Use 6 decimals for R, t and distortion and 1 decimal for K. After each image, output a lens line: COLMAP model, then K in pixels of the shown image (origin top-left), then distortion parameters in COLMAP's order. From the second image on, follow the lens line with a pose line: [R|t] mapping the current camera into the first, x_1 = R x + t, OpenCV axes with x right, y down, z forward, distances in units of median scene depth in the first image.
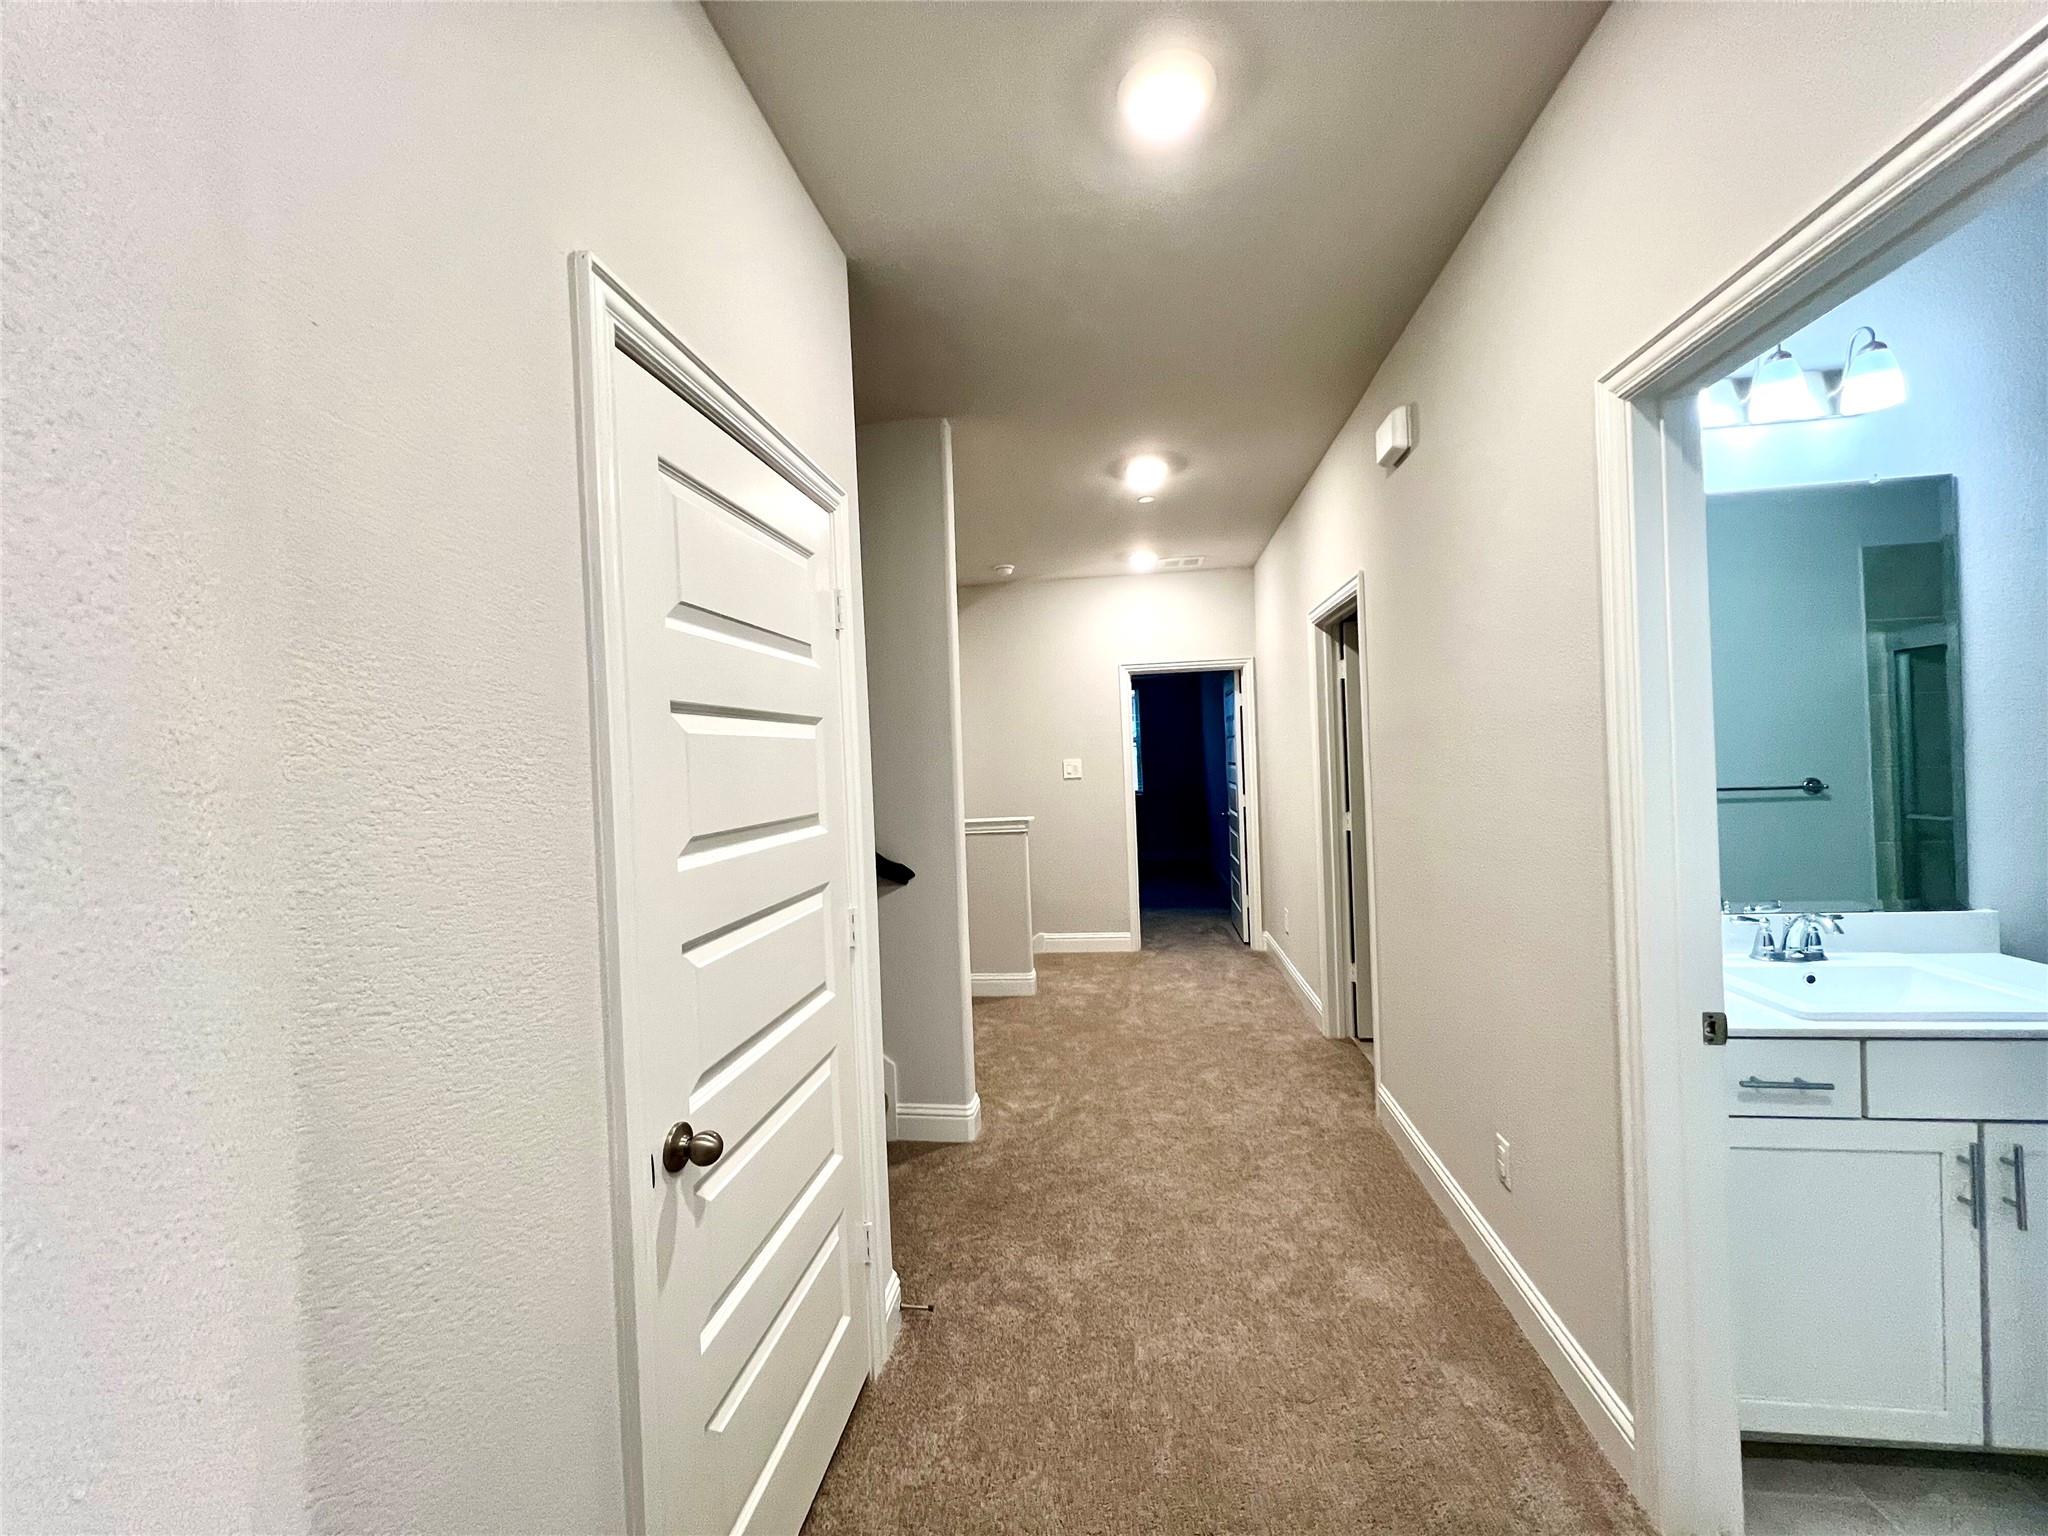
lens RADIAL K [[818.5, 0, 1020.0], [0, 818.5, 771.9], [0, 0, 1]] dist [0.001076, 0.001252]
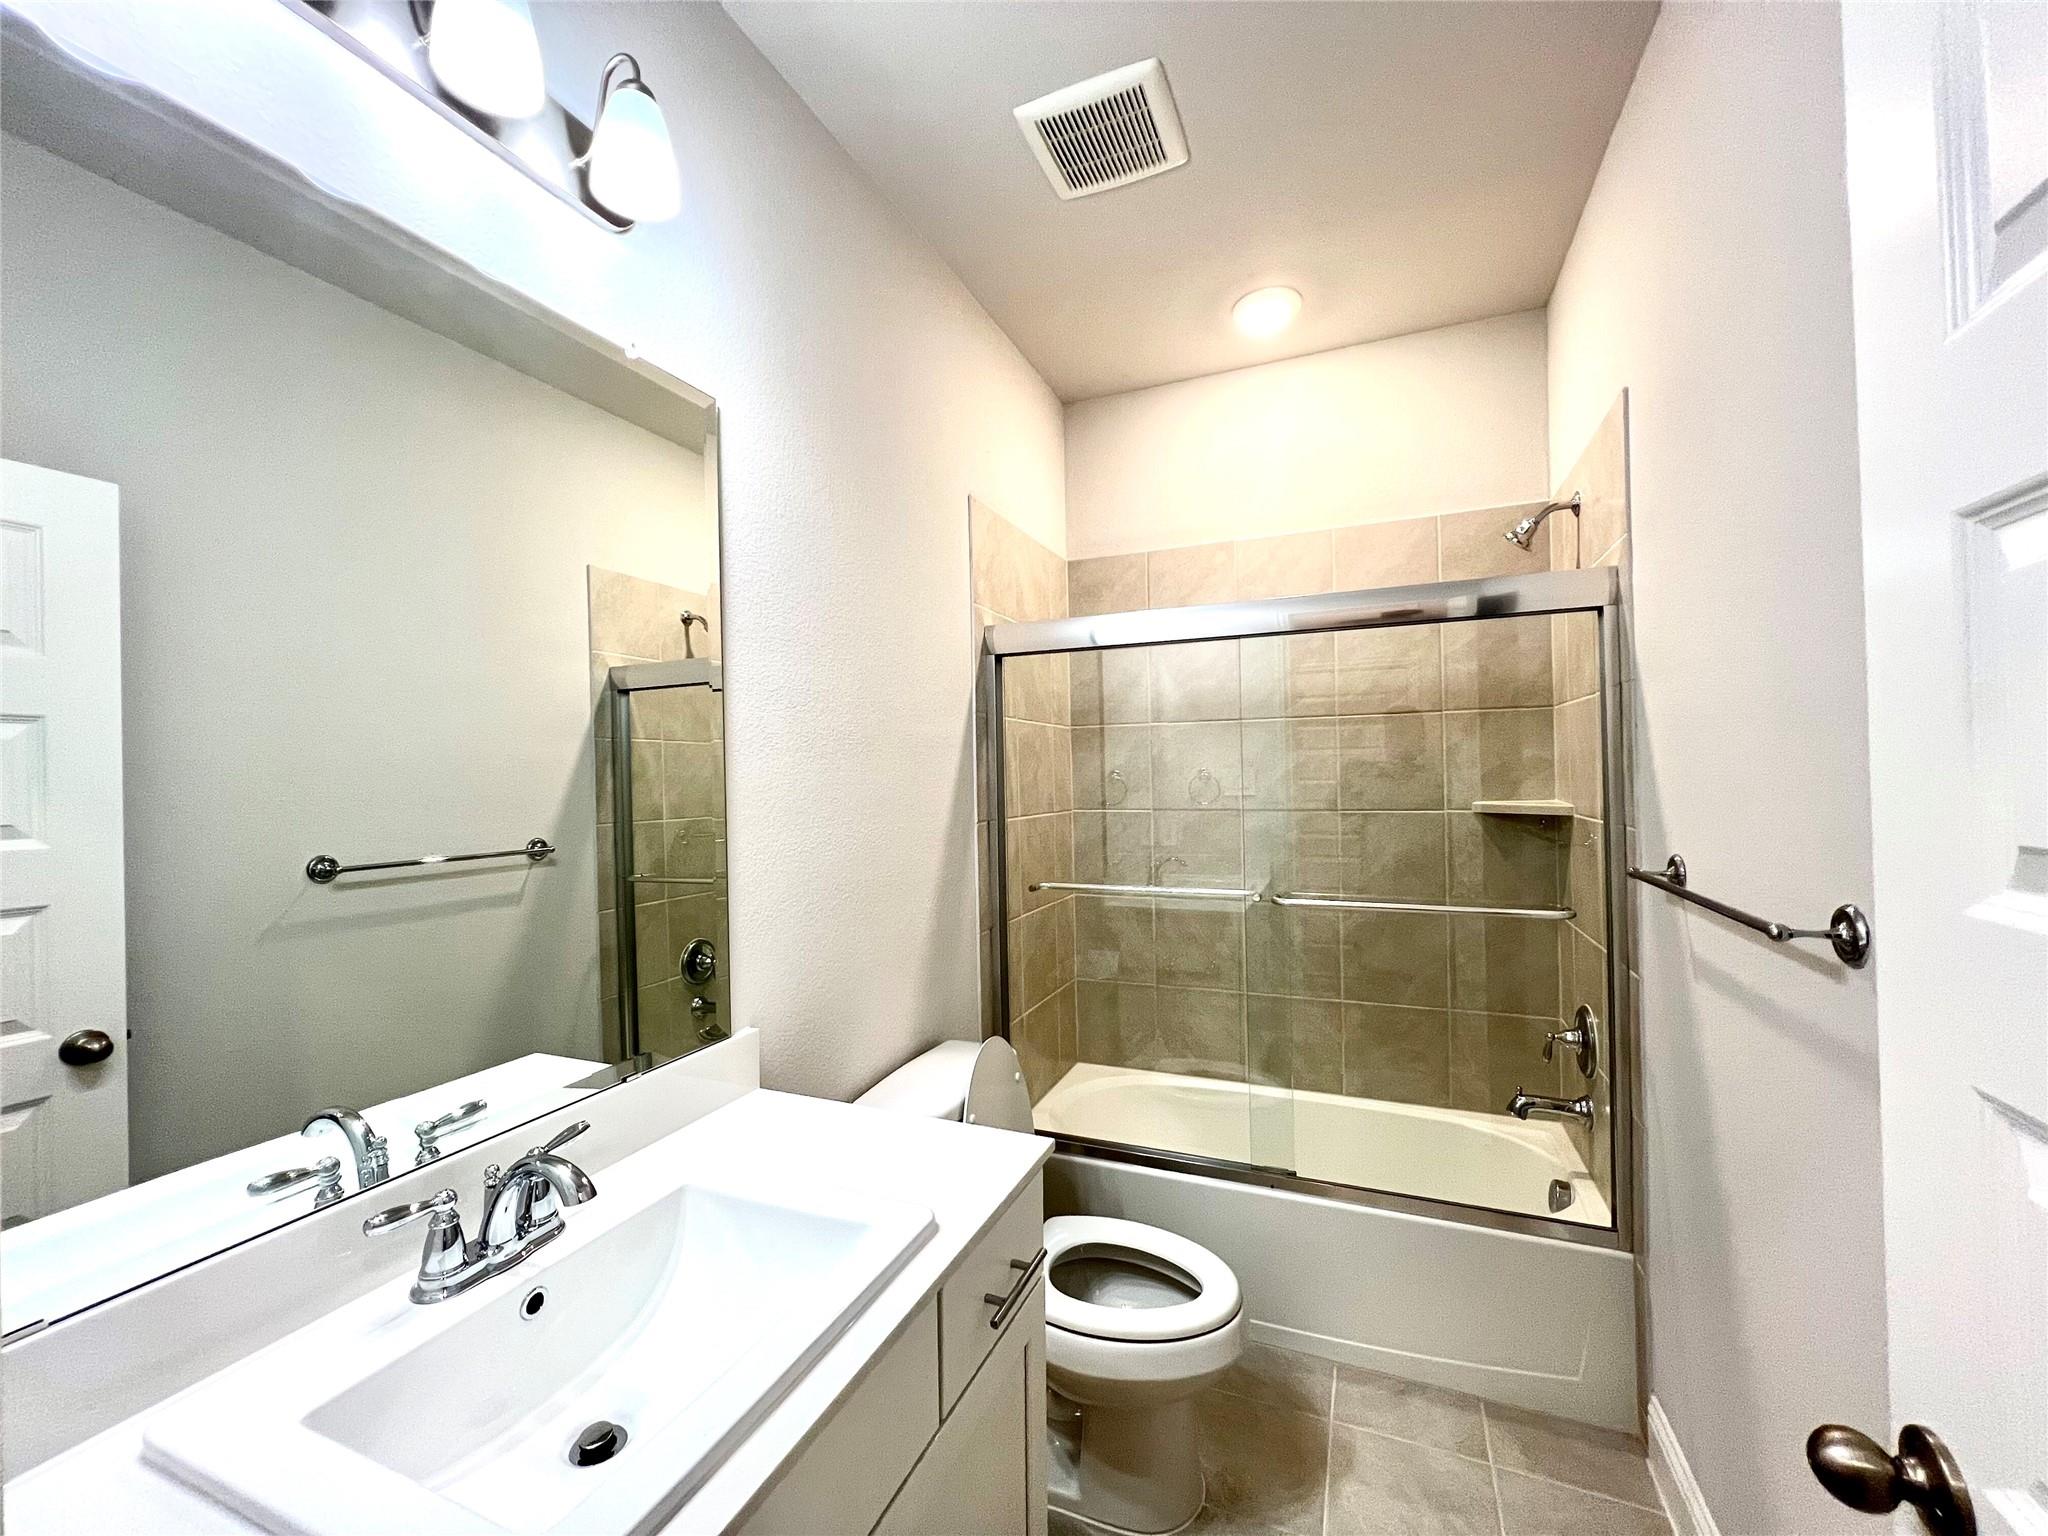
lens RADIAL K [[818.5, 0, 1011.2], [0, 818.5, 764.9], [0, 0, 1]] dist [0.001076, 0.001252]
pose [[0.269932, 0.048447, 0.961660, 0.558077], [0.018427, 0.998291, -0.055465, -0.011345], [-0.962703, 0.032692, 0.268578, 0.585440]]
